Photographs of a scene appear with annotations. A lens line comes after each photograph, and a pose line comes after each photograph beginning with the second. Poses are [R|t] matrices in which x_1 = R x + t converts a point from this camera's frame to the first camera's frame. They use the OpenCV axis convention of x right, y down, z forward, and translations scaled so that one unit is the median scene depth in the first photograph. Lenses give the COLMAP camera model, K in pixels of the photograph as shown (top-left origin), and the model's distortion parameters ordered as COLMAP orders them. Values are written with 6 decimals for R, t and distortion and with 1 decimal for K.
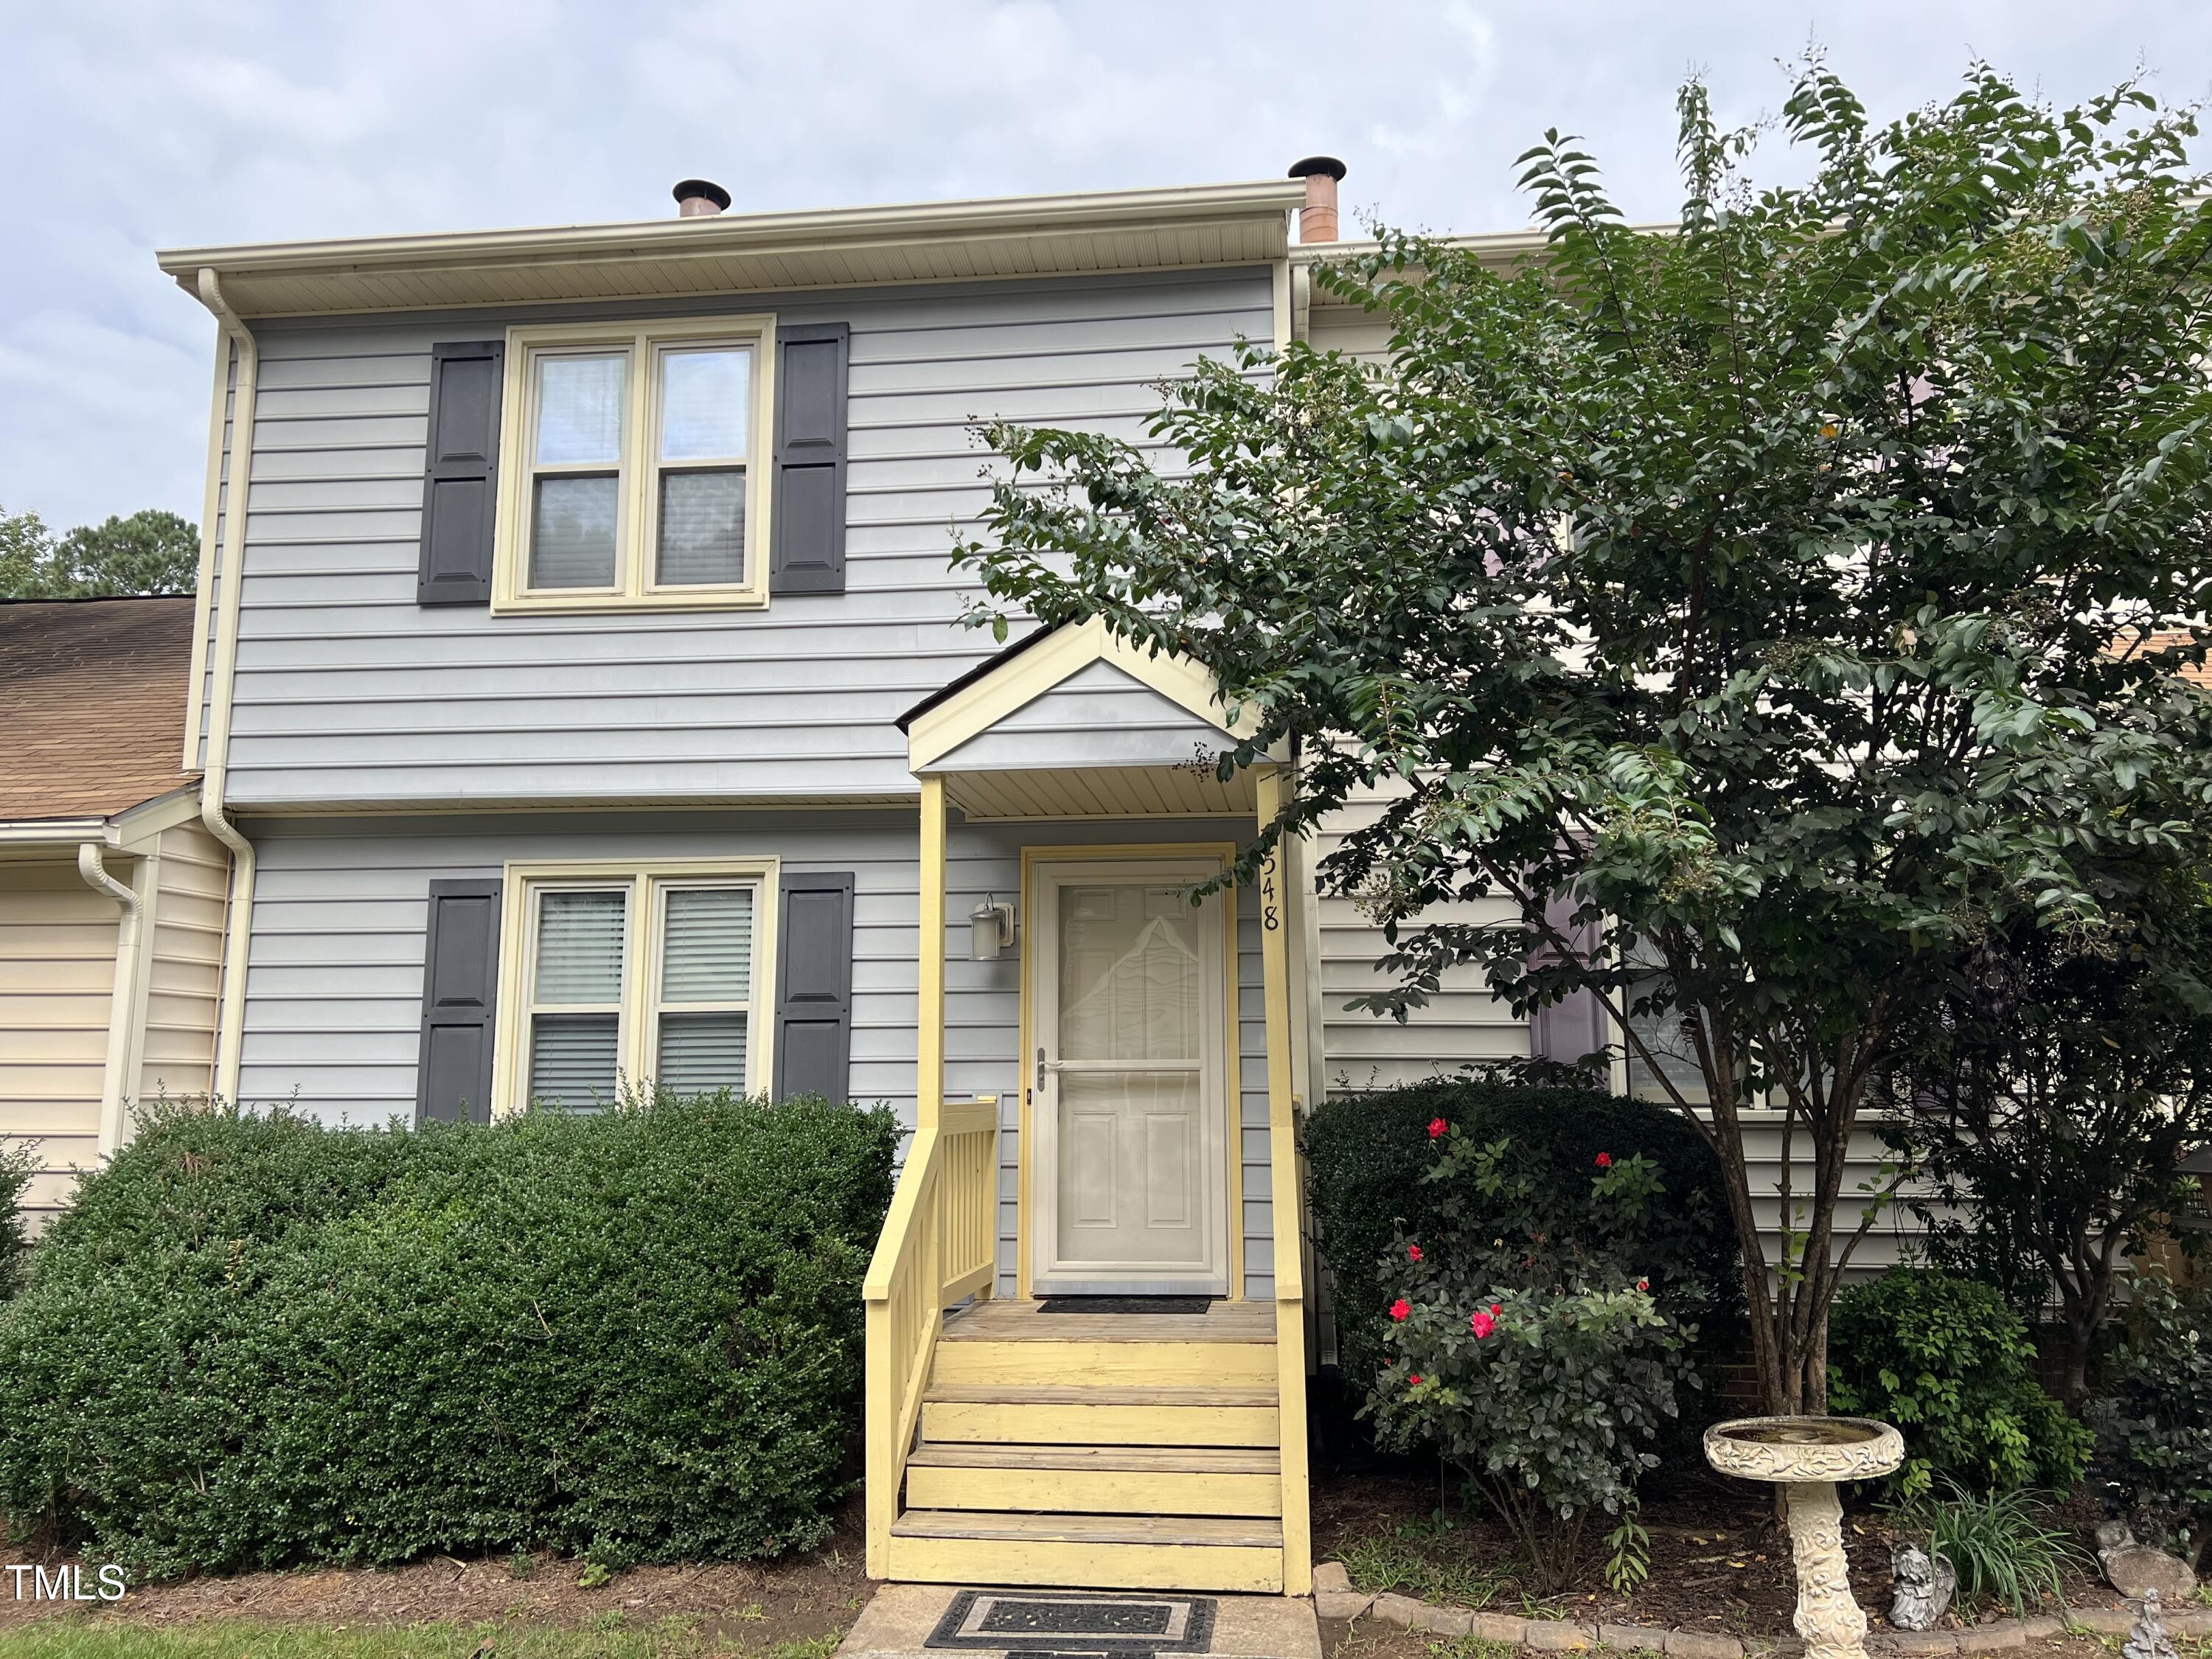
lens RADIAL K [[1626.7, 0, 1106.0], [0, 1626.7, 829.5], [0, 0, 1]] dist [0.065741, -0.063958]
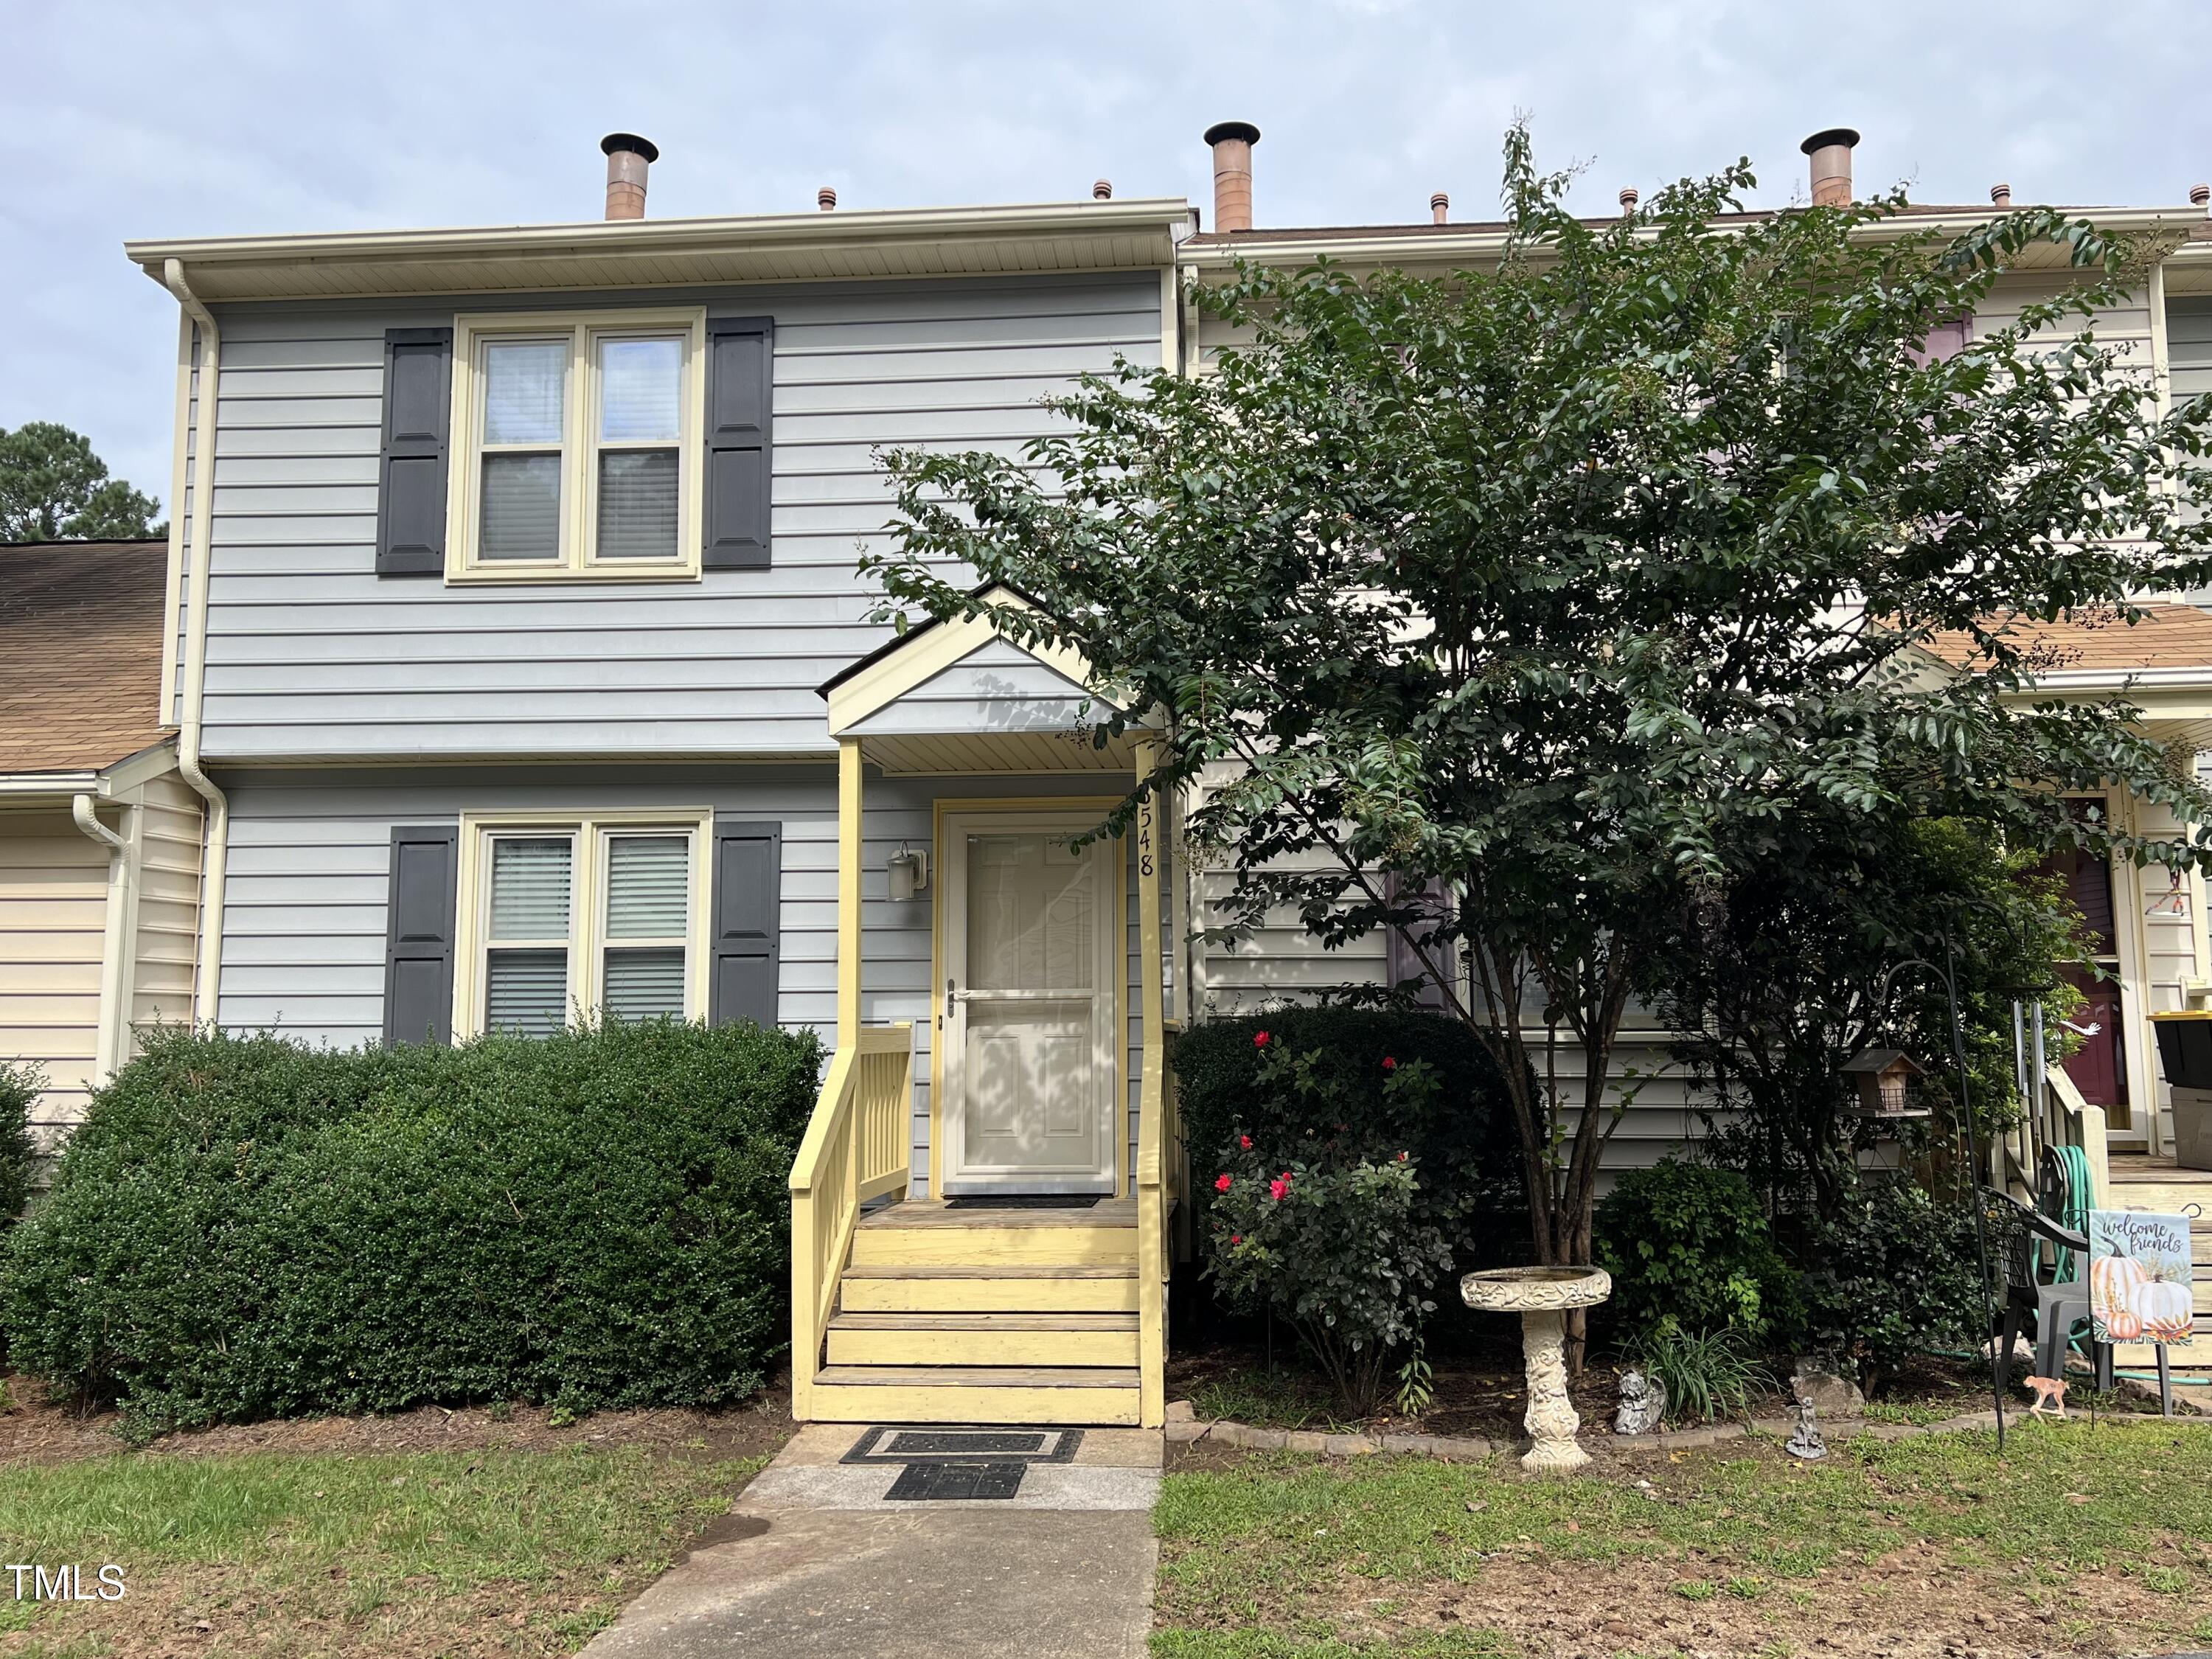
lens RADIAL K [[1737.5, 0, 1106.0], [0, 1737.5, 829.5], [0, 0, 1]] dist [0.078877, -0.085239]
pose [[0.999649, 0.001251, 0.026474, 0.042266], [-0.002367, 0.999108, 0.042159, -0.022817], [-0.026398, -0.042207, 0.998760, -0.229836]]
